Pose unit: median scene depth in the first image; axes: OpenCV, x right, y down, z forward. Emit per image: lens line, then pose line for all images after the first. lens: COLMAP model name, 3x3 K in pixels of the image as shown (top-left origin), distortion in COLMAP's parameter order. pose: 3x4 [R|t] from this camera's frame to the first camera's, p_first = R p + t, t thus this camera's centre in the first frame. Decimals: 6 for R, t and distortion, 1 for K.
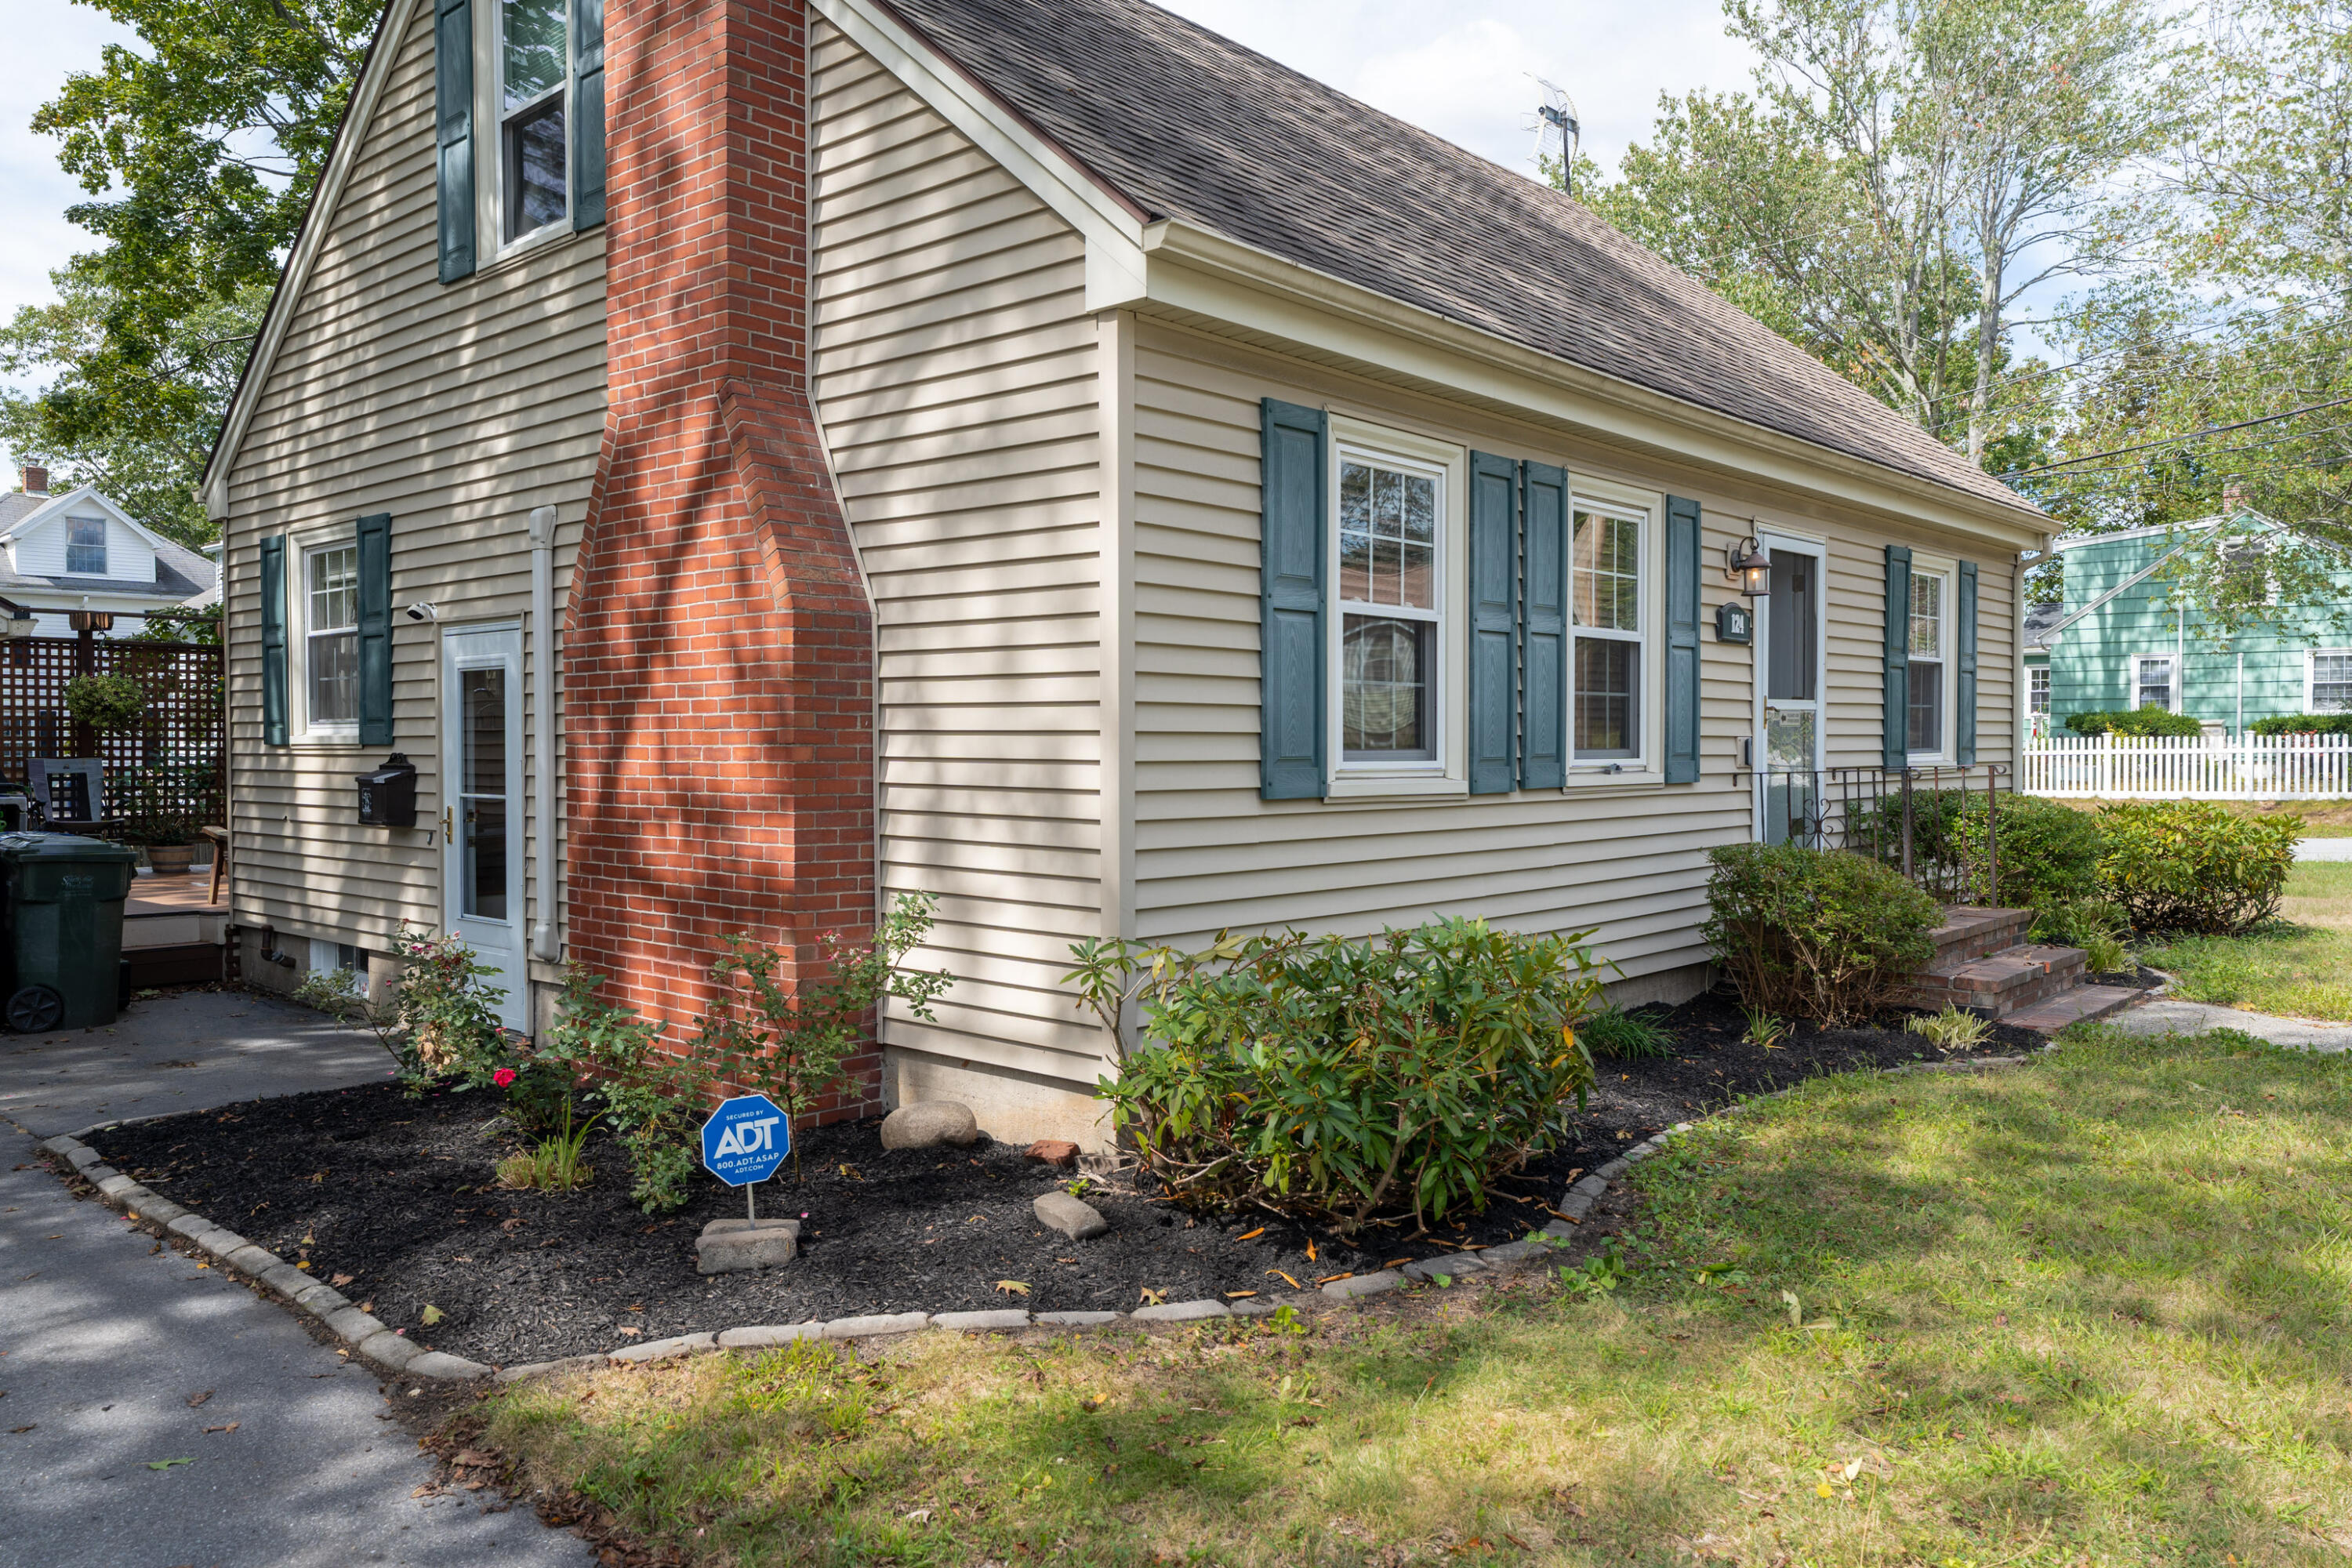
lens RADIAL K [[1702.7, 0, 1167.5], [0, 1702.7, 772.1], [0, 0, 1]] dist [-0.007072, 0.004152]
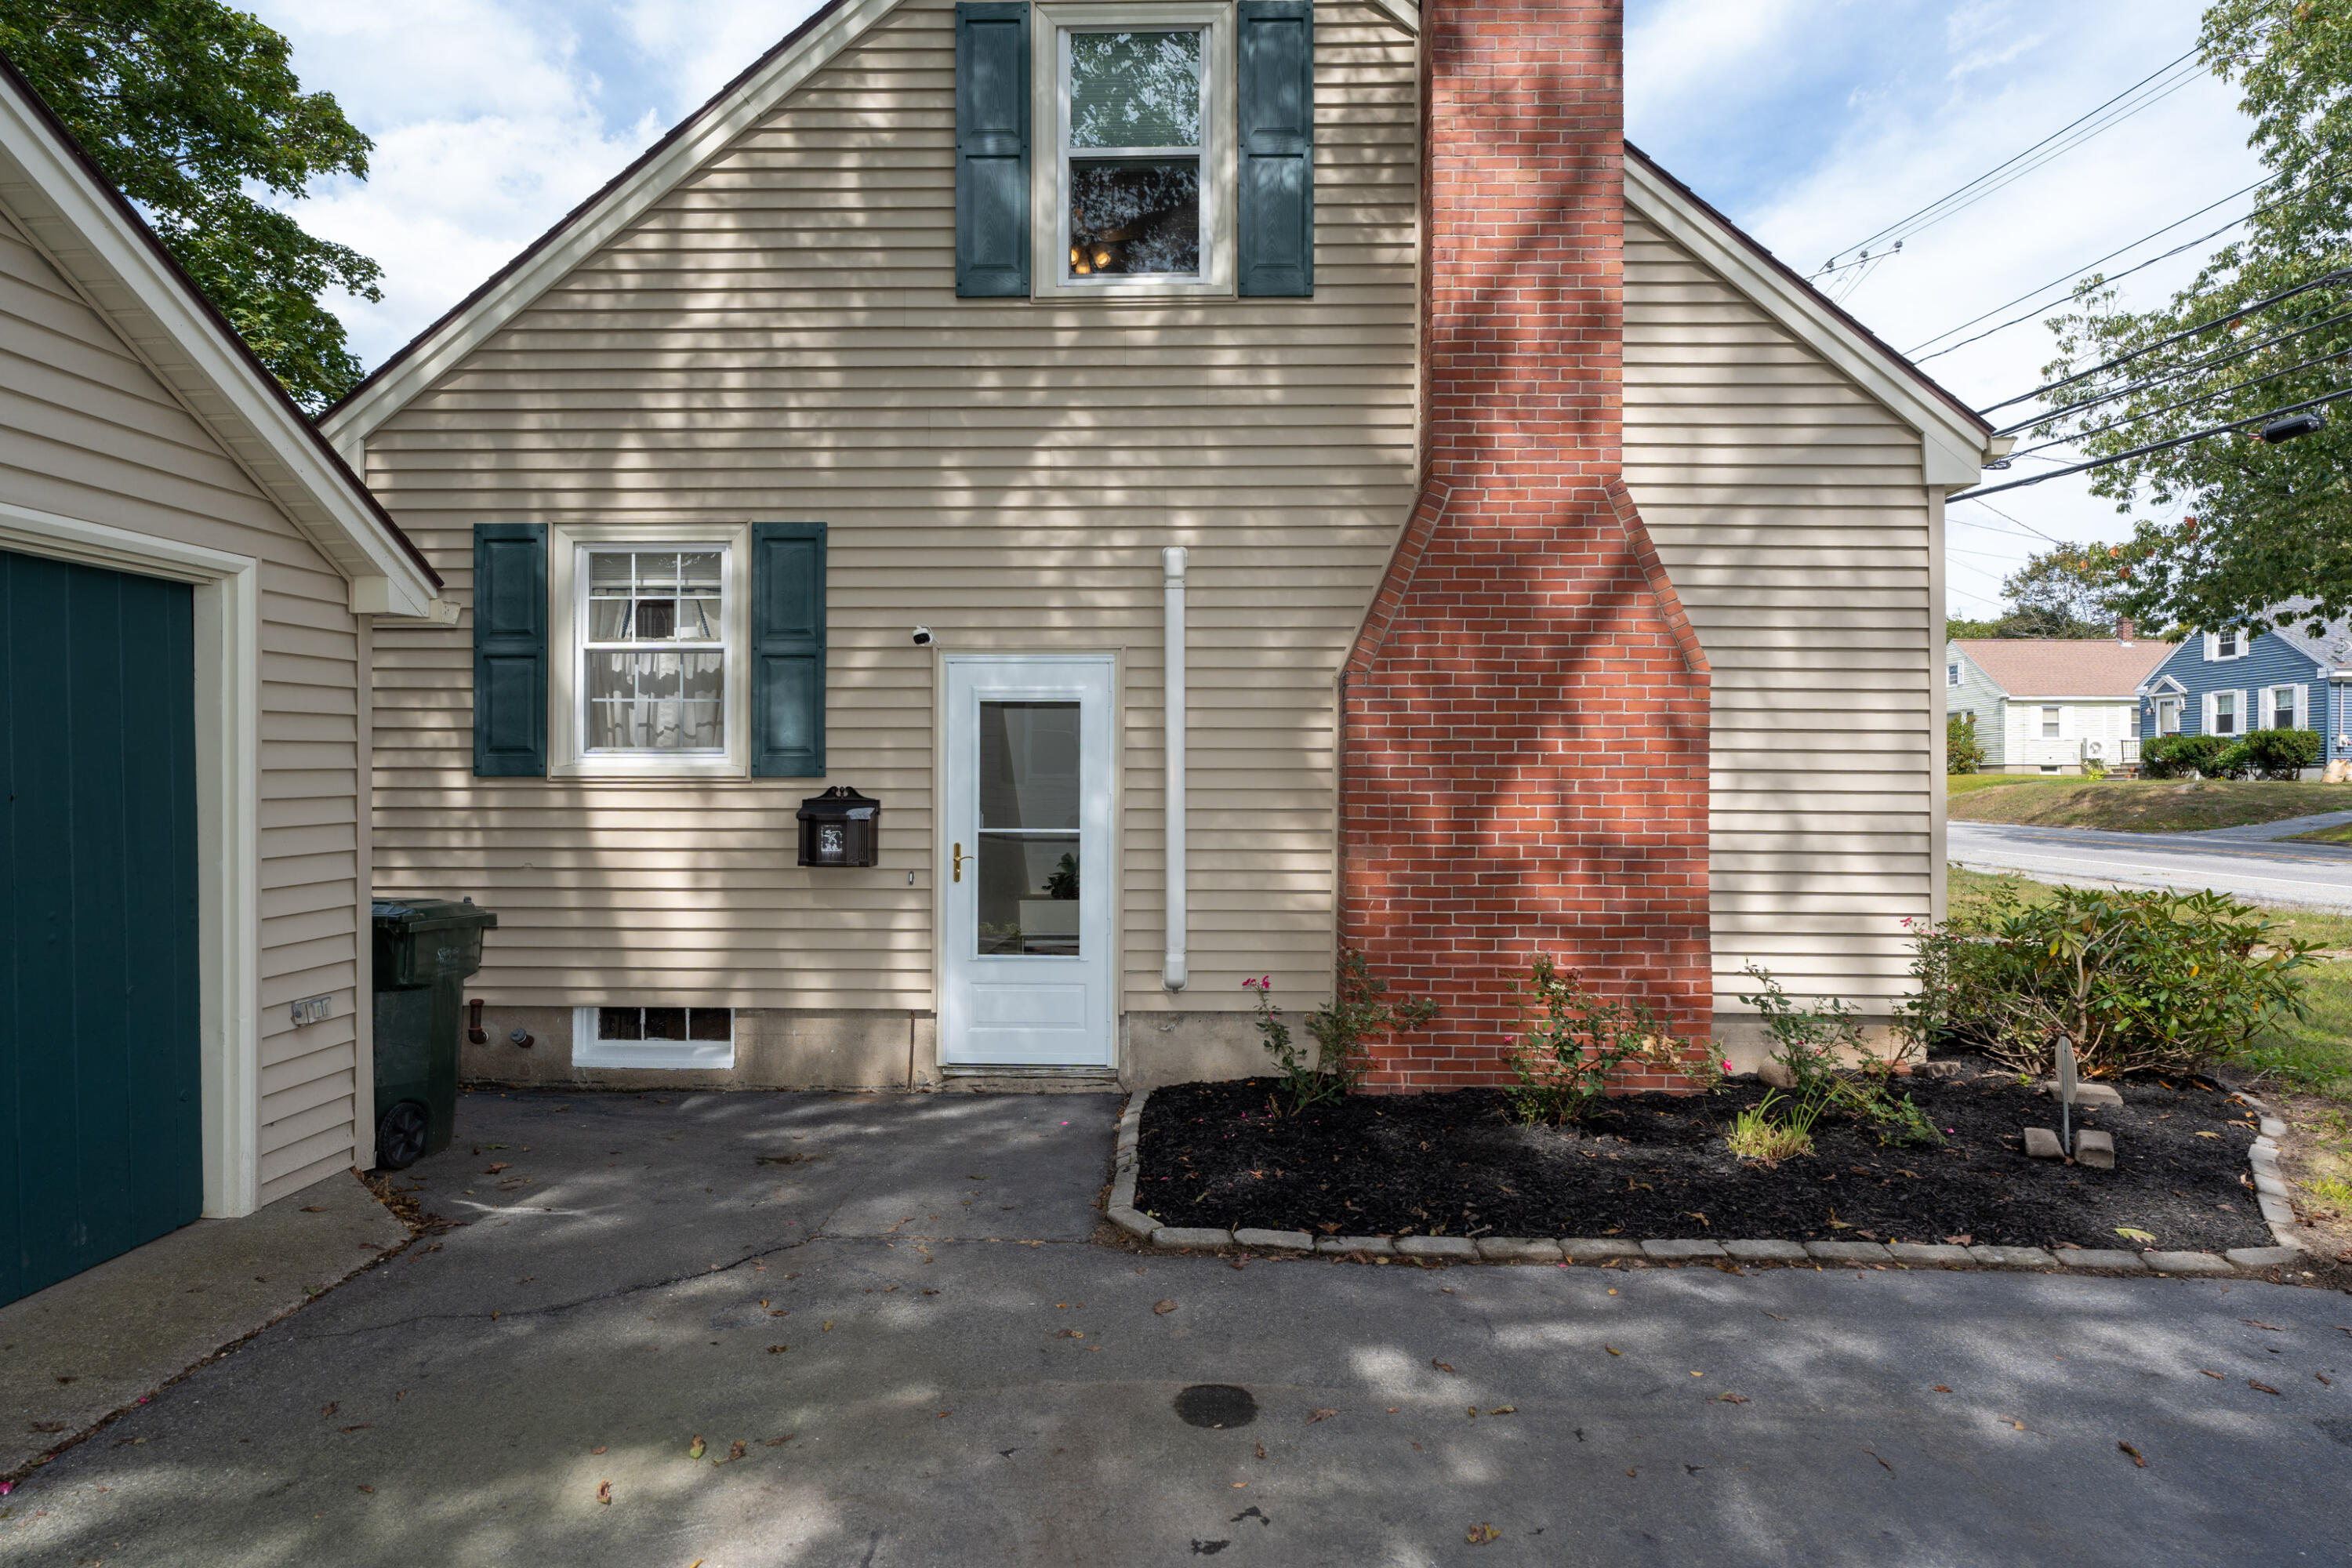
lens RADIAL K [[1305.7, 0, 1176.0], [0, 1305.7, 784.0], [0, 0, 1]] dist [0.001194, 0.000065]
pose [[0.751779, 0.004479, 0.659400, -0.699329], [0.009491, 0.999800, -0.017612, 0.001547], [-0.659347, 0.019499, 0.751586, 0.316932]]
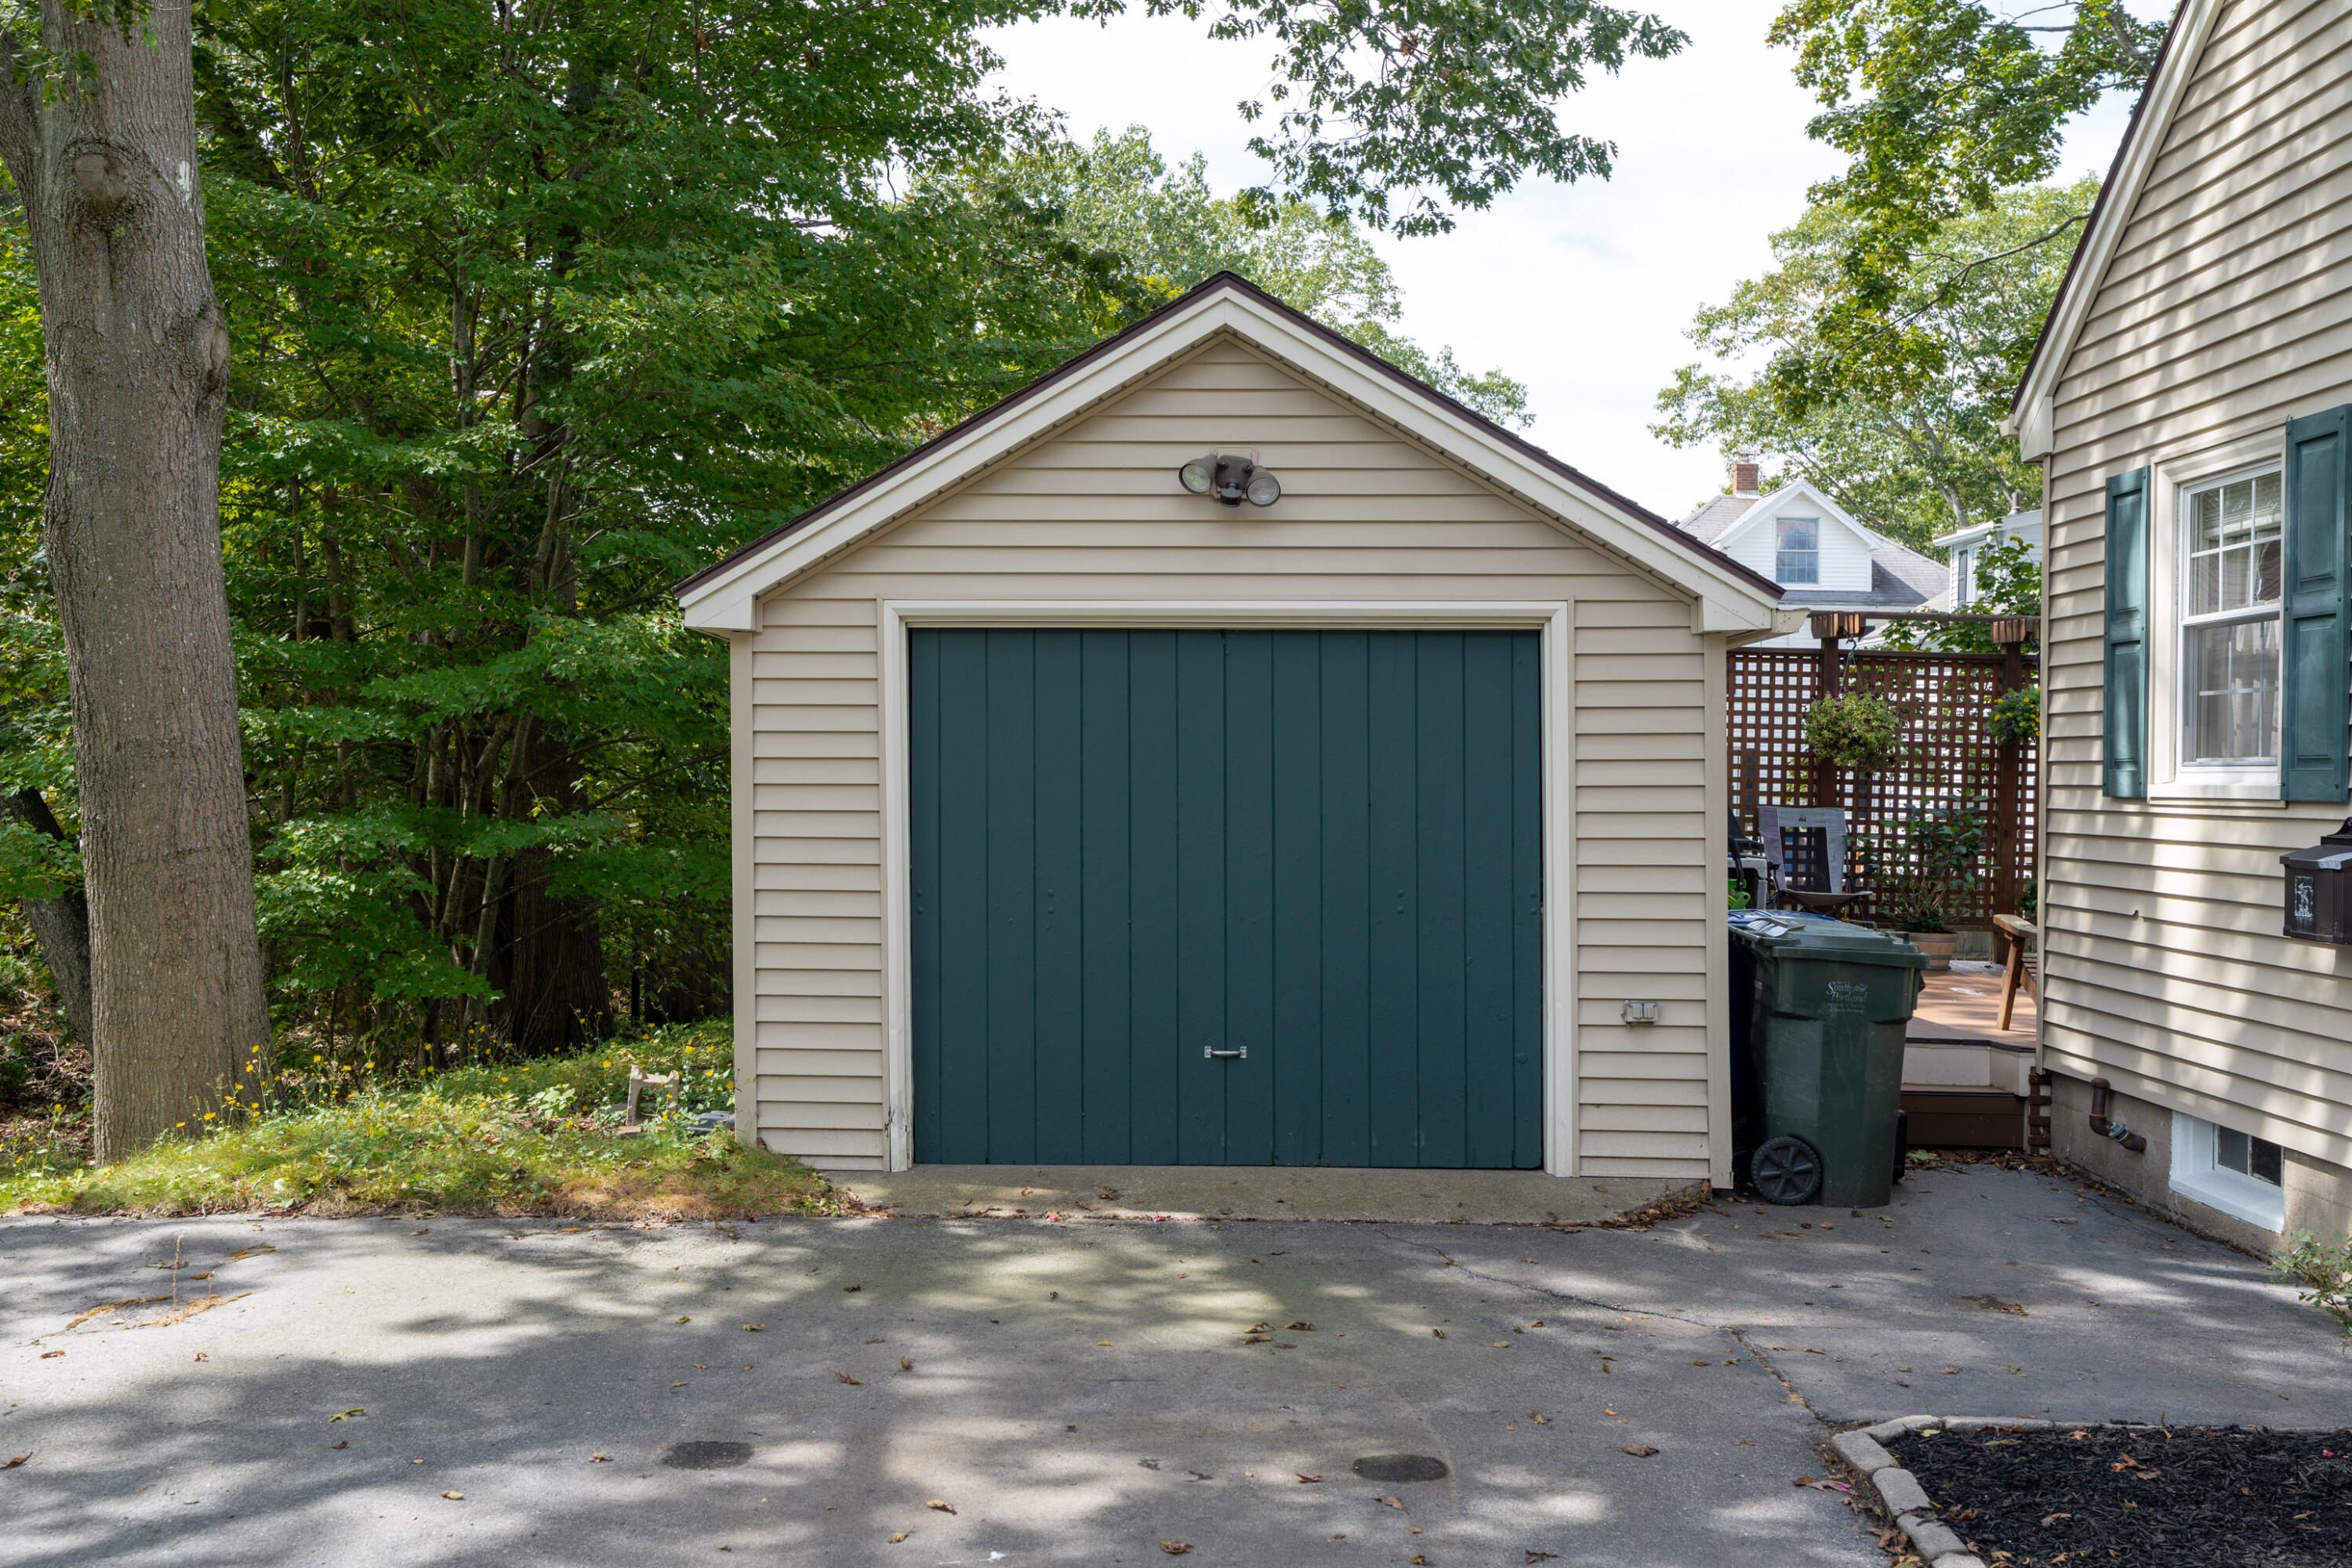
lens RADIAL K [[2280.3, 0, 1176.0], [0, 2280.3, 784.0], [0, 0, 1]] dist [0.015258, 0.014333]
pose [[0.677532, 0.018844, -0.735252, -0.134458], [-0.035135, 0.999360, -0.006764, -0.002745], [0.734653, 0.030416, 0.677760, 0.157755]]
